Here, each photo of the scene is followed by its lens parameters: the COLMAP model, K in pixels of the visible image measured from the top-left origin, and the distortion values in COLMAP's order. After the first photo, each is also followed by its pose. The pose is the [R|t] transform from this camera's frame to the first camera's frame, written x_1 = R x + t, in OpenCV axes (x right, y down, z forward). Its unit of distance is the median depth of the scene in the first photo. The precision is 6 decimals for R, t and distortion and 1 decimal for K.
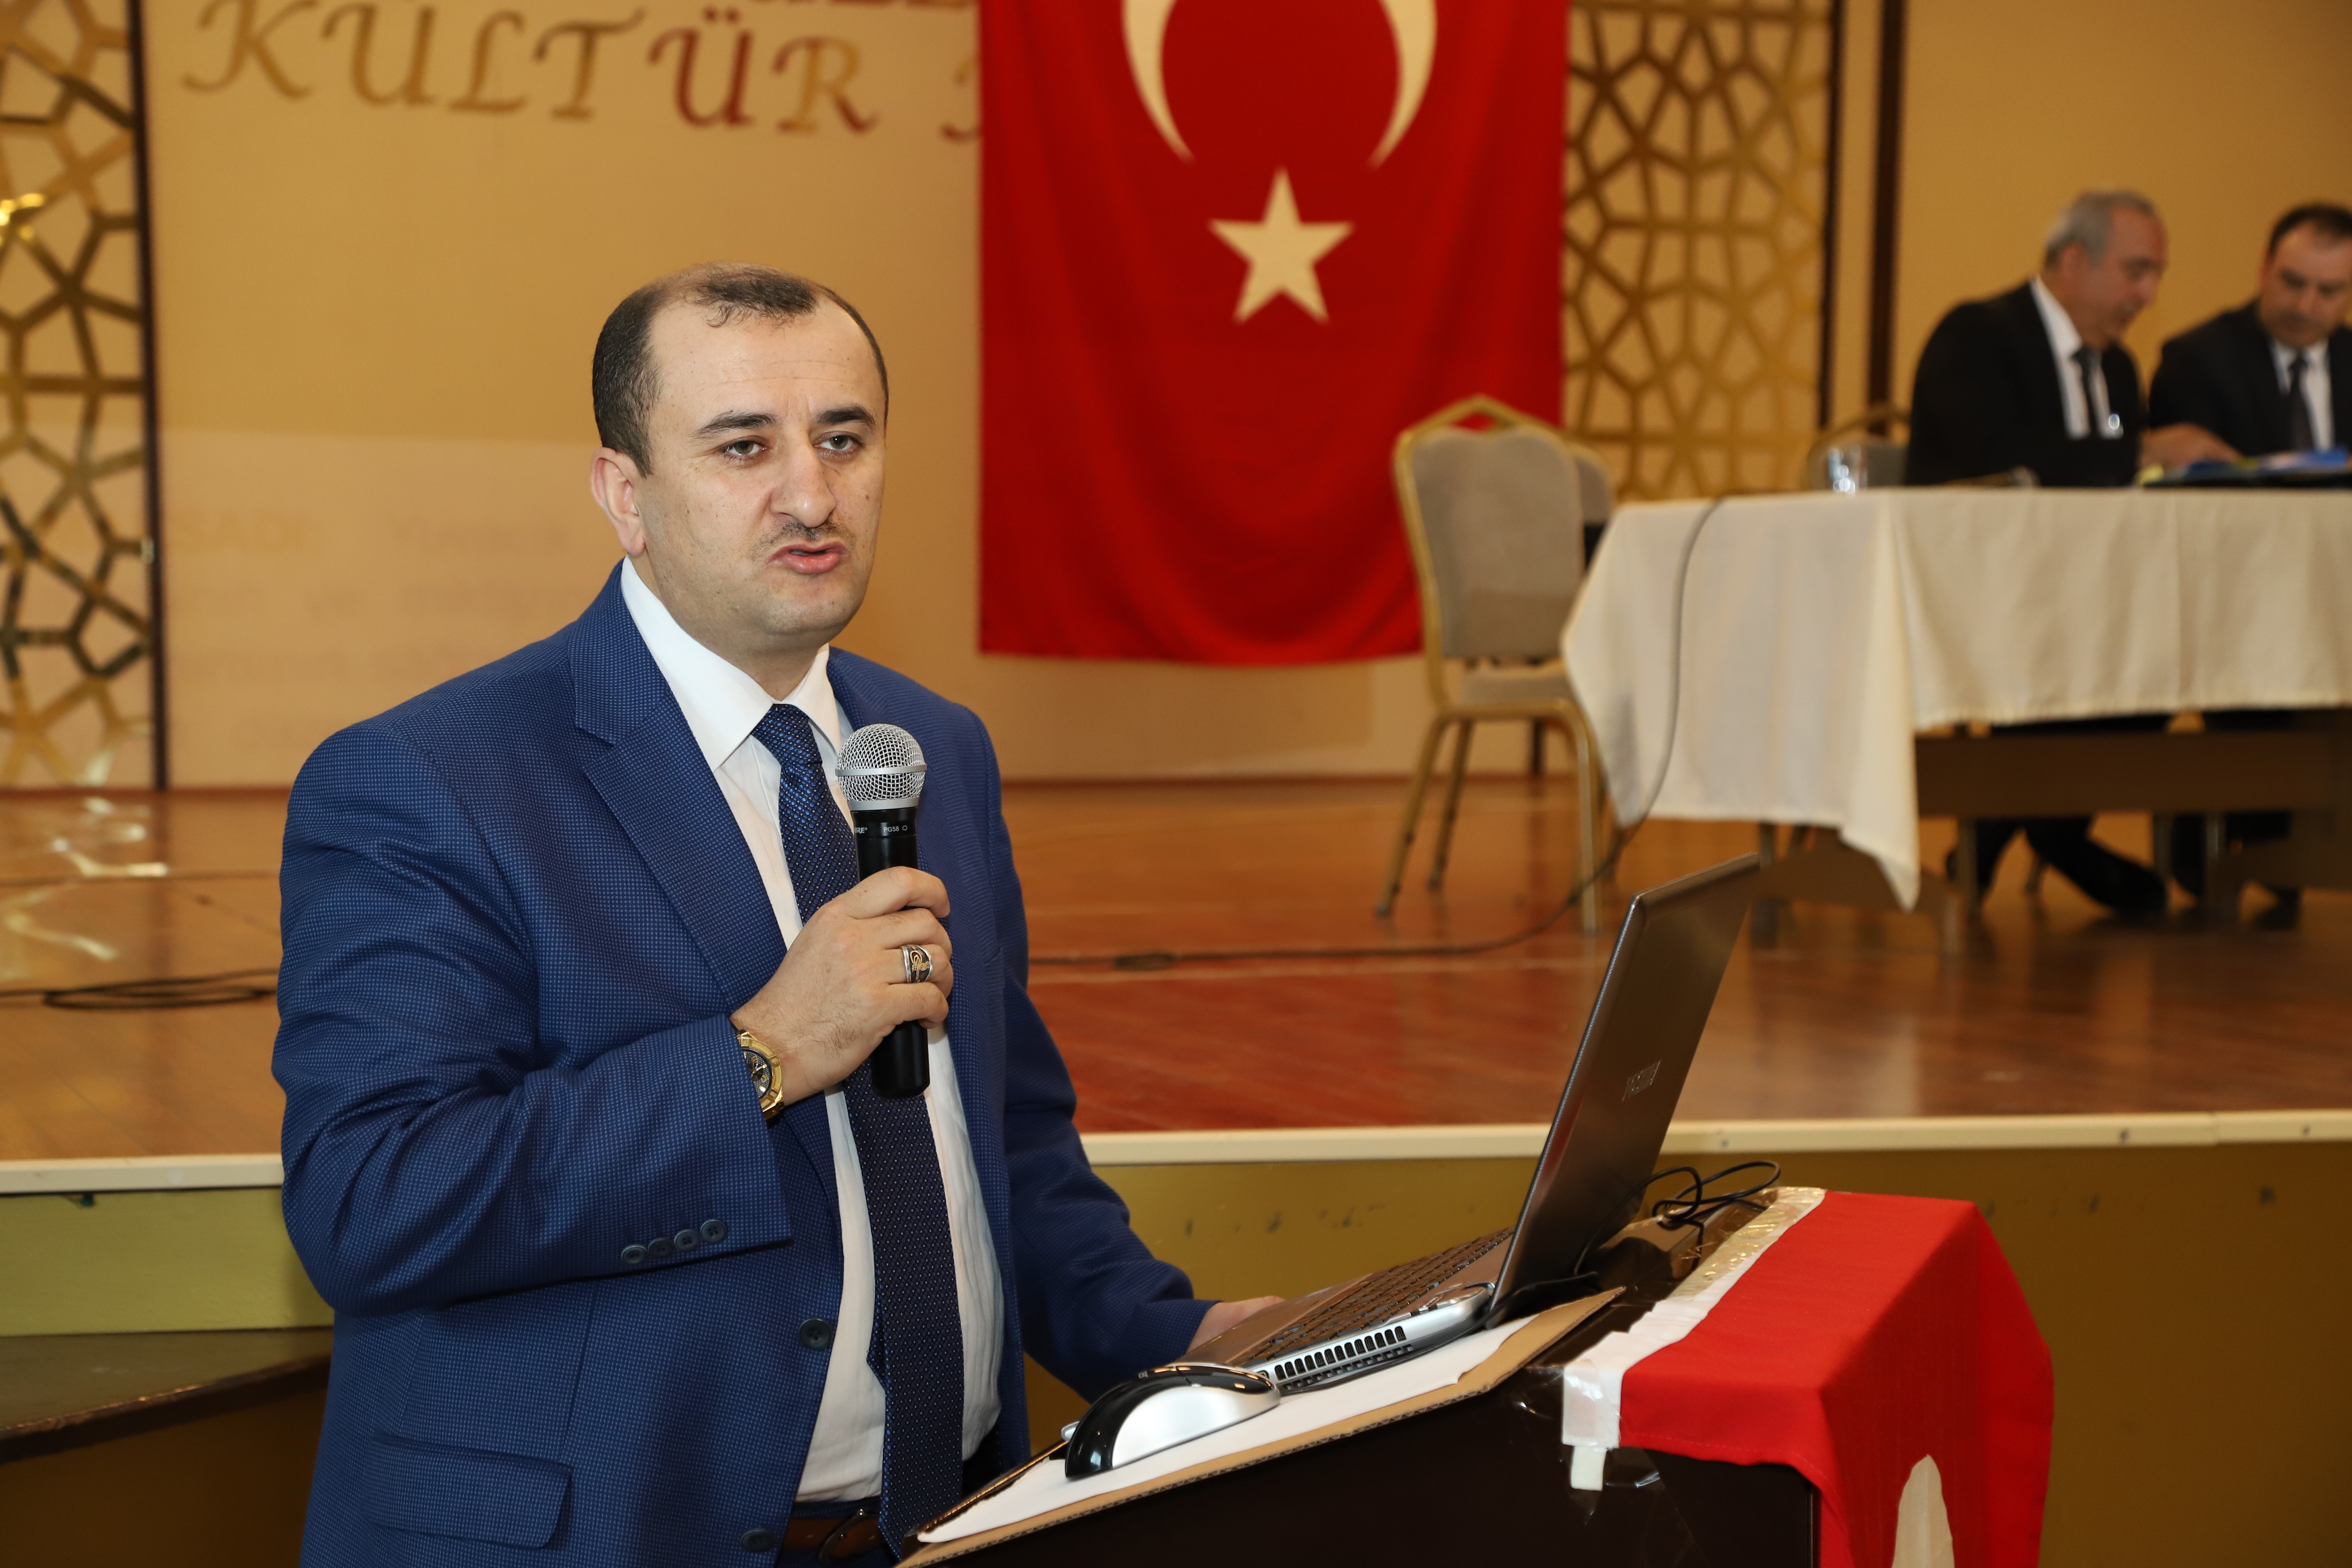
lens RADIAL K [[3911.6, 0, 1176.0], [0, 3911.6, 784.0], [0, 0, 1]] dist [0.286536, 0.023697]
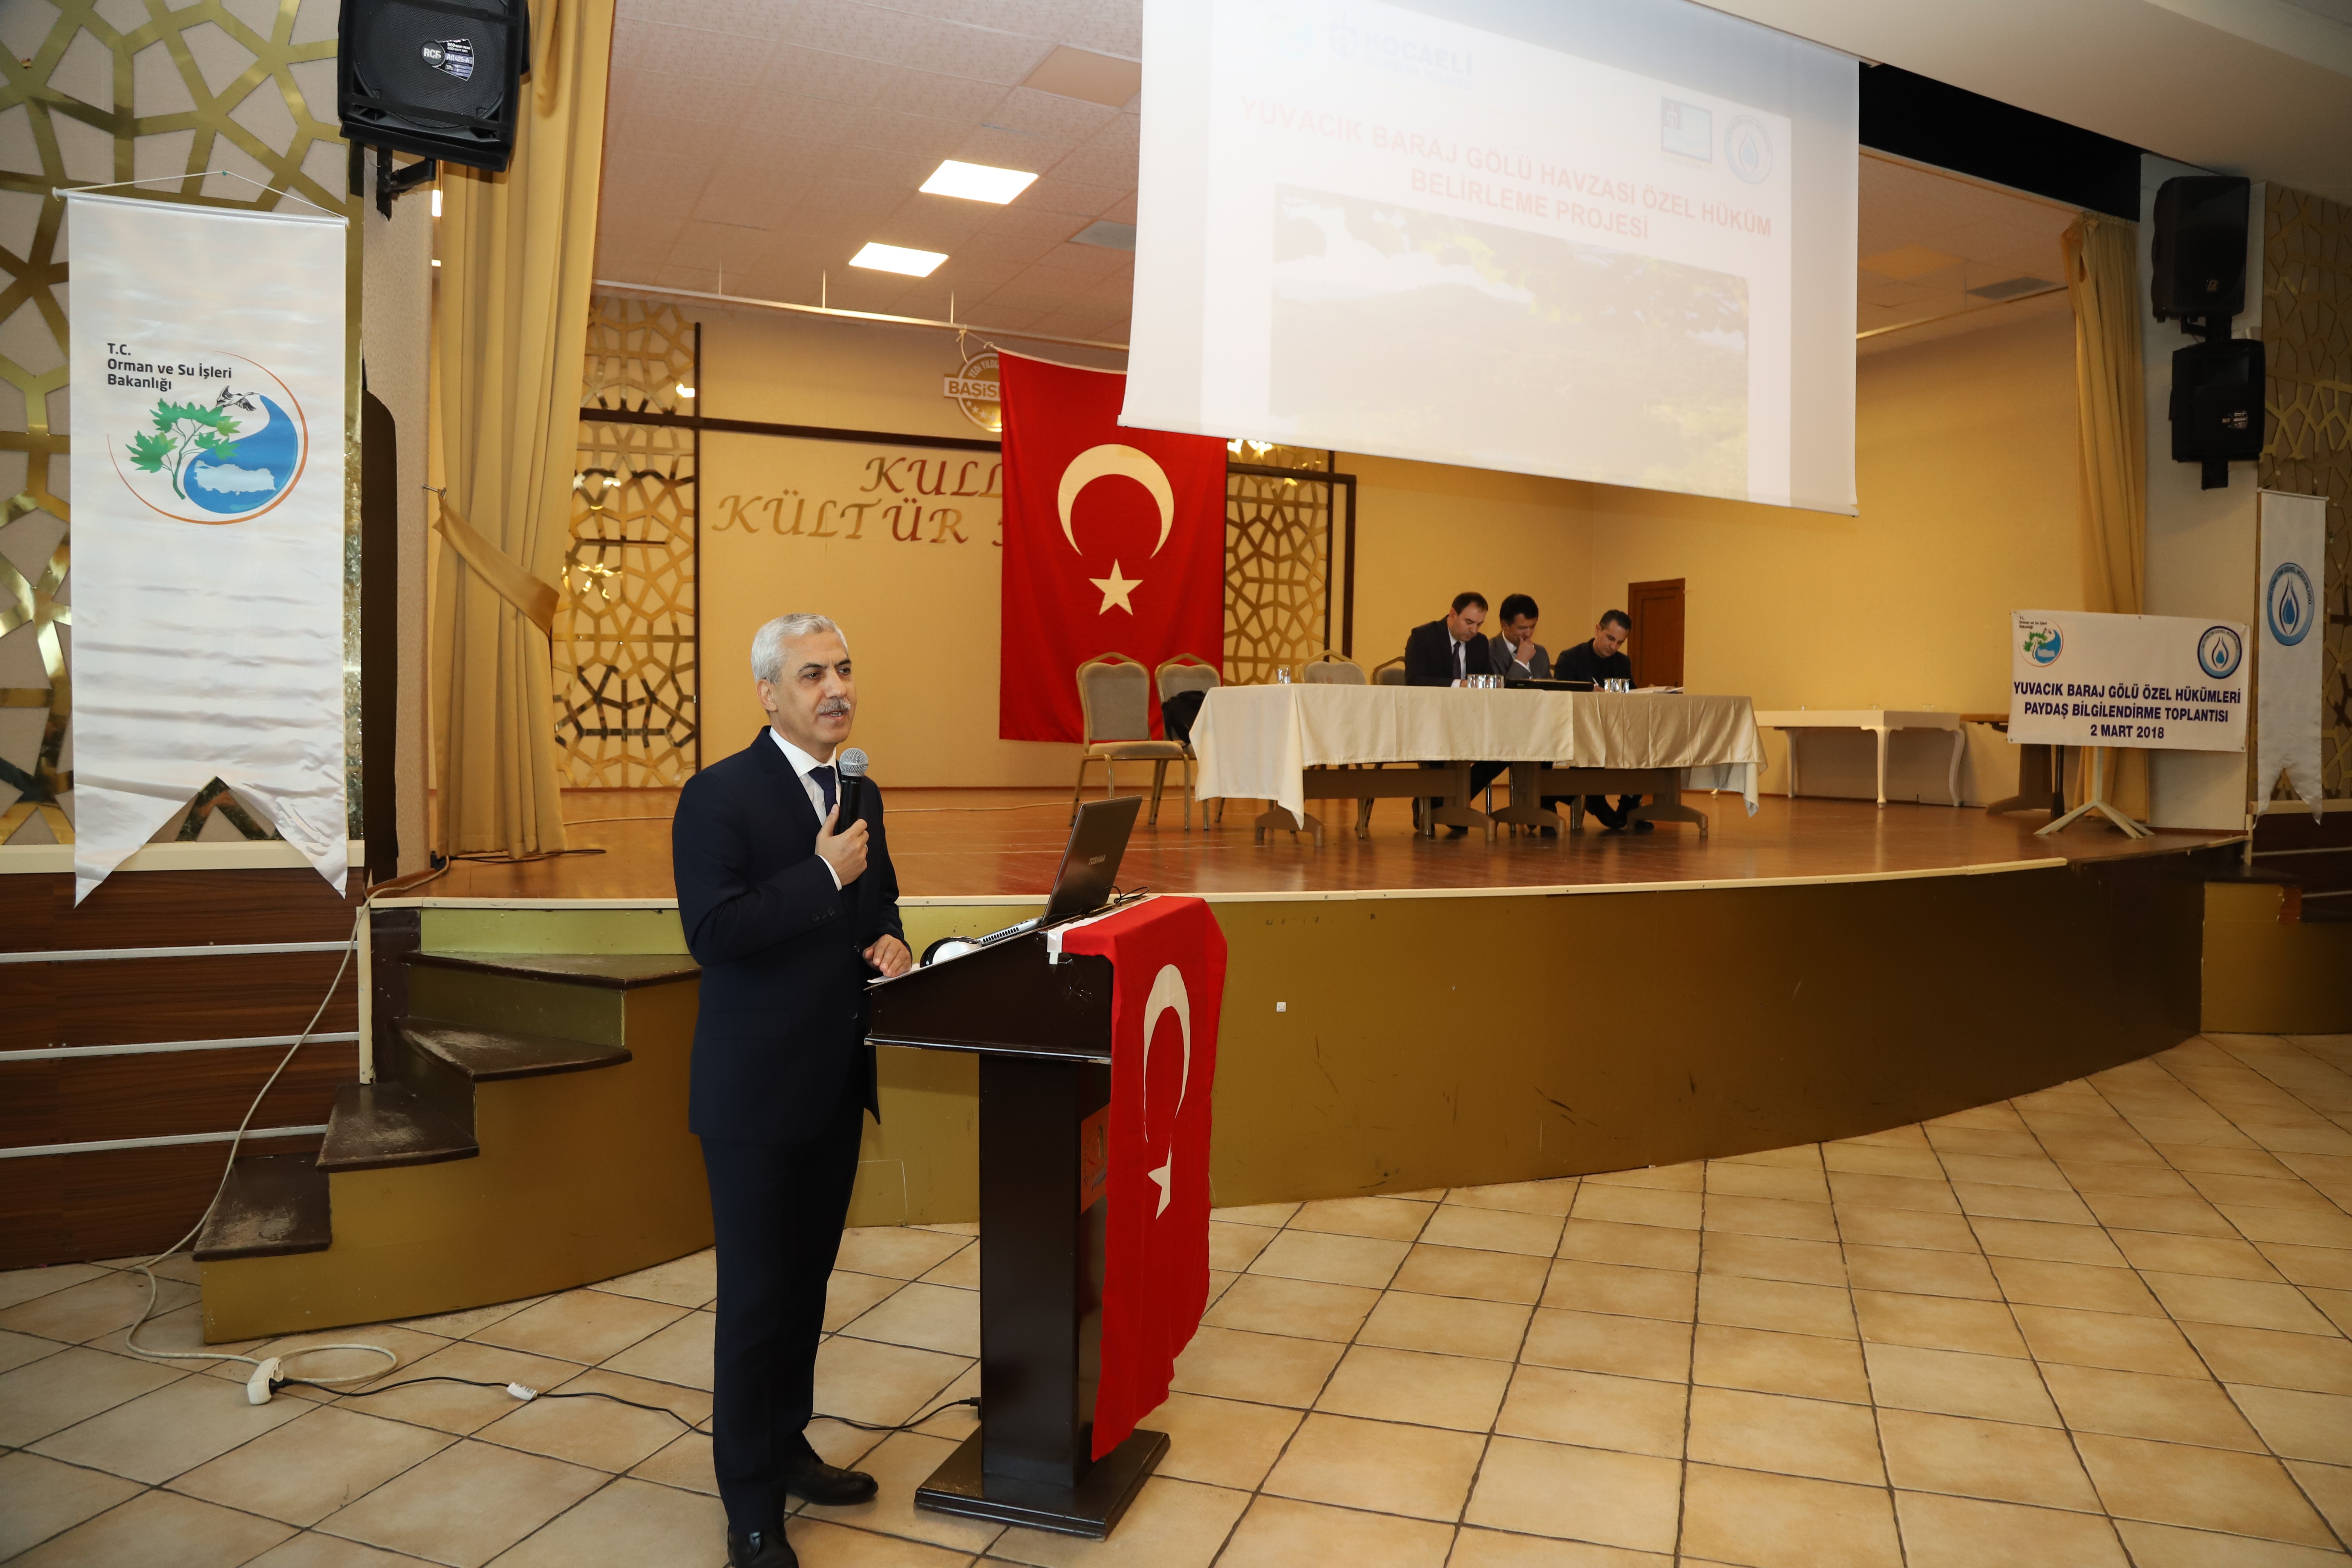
lens RADIAL K [[1592.9, 0, 1201.6], [0, 1592.9, 790.7], [0, 0, 1]] dist [-0.094048, 0.000971]
pose [[0.998510, 0.005553, 0.054281, 0.024711], [-0.005462, 0.999983, -0.001823, 0.002771], [-0.054291, 0.001524, 0.998524, -0.075748]]
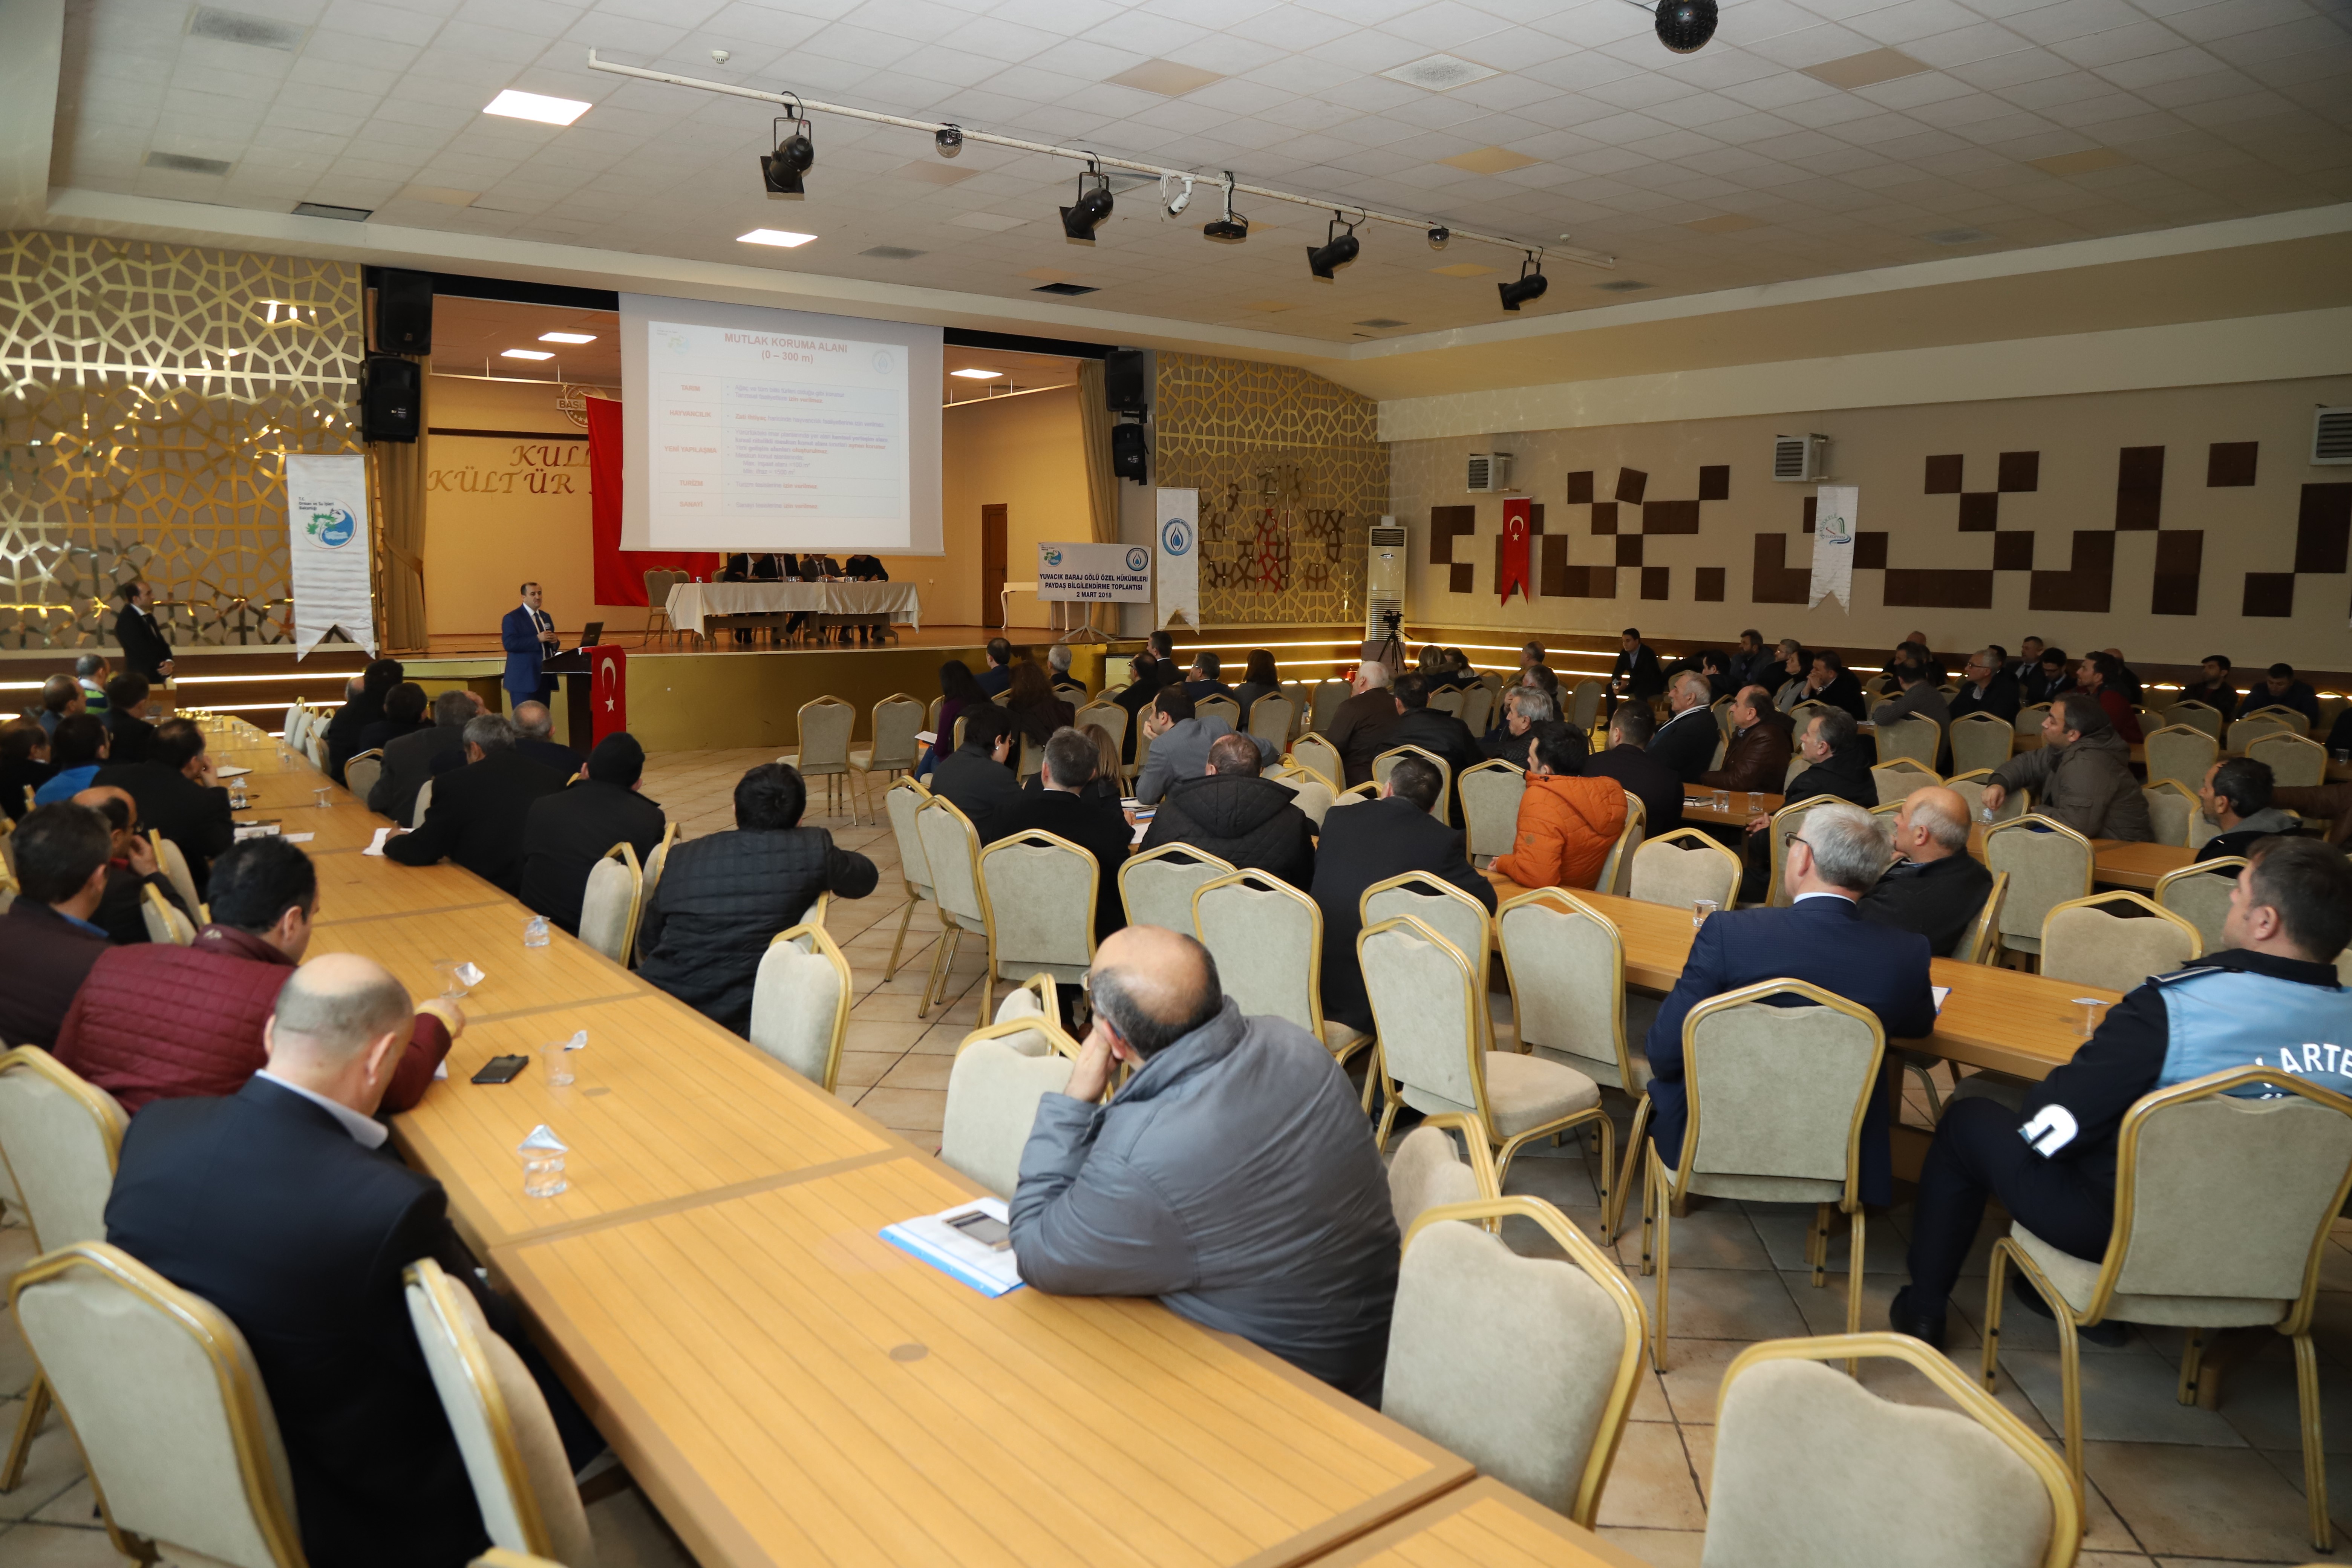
lens RADIAL K [[1592.9, 0, 1201.6], [0, 1592.9, 790.7], [0, 0, 1]] dist [-0.094048, 0.000971]
pose [[0.963852, -0.033783, 0.264287, 0.141103], [0.010080, 0.995842, 0.090534, 0.026481], [-0.266246, -0.084597, 0.960186, -1.021543]]
